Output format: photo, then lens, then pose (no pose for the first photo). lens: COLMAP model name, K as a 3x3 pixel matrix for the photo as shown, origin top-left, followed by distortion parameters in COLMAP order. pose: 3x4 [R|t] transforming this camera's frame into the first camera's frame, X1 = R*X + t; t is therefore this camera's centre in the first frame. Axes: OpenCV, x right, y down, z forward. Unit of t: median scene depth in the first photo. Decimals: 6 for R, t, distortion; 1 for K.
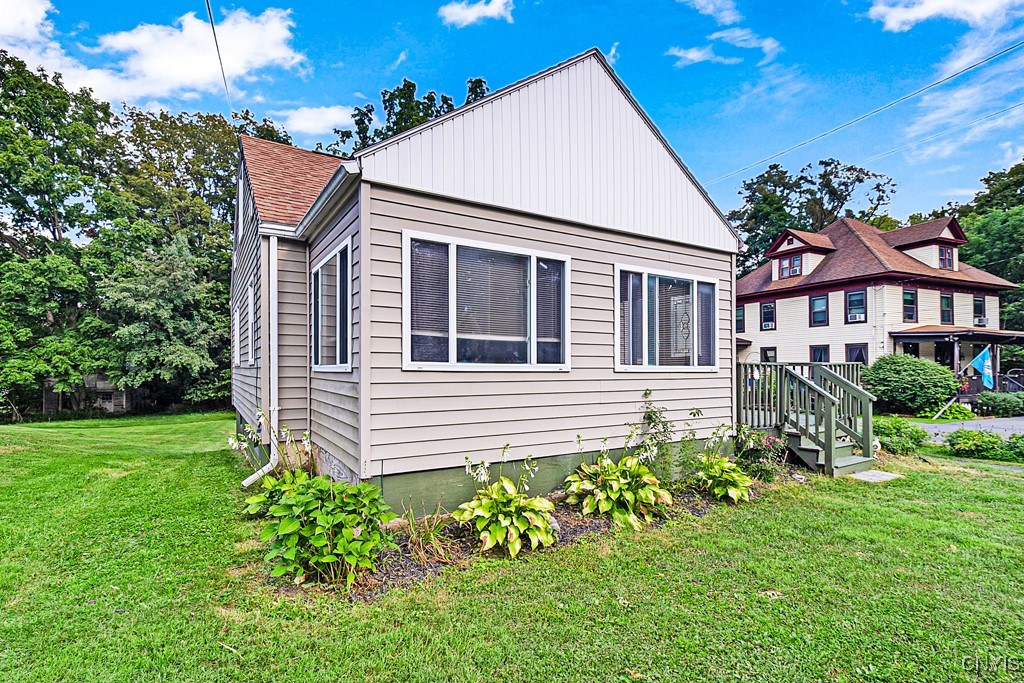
lens RADIAL K [[498.2, 0, 518.1], [0, 498.2, 371.9], [0, 0, 1]] dist [0.000454, 0.000021]
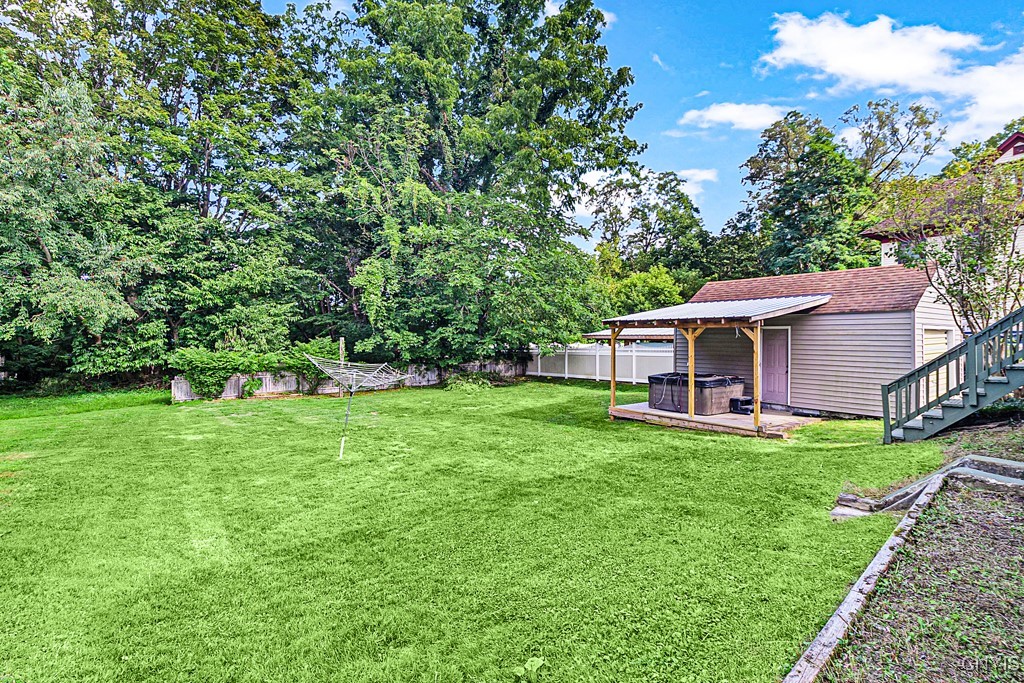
lens RADIAL K [[498.2, 0, 511.7], [0, 498.2, 334.7], [0, 0, 1]] dist [0.000454, 0.000021]
pose [[0.987702, 0.005259, 0.156261, -0.259697], [-0.003480, 0.999926, -0.011654, 0.016813], [-0.156311, 0.010967, 0.987647, 0.348003]]
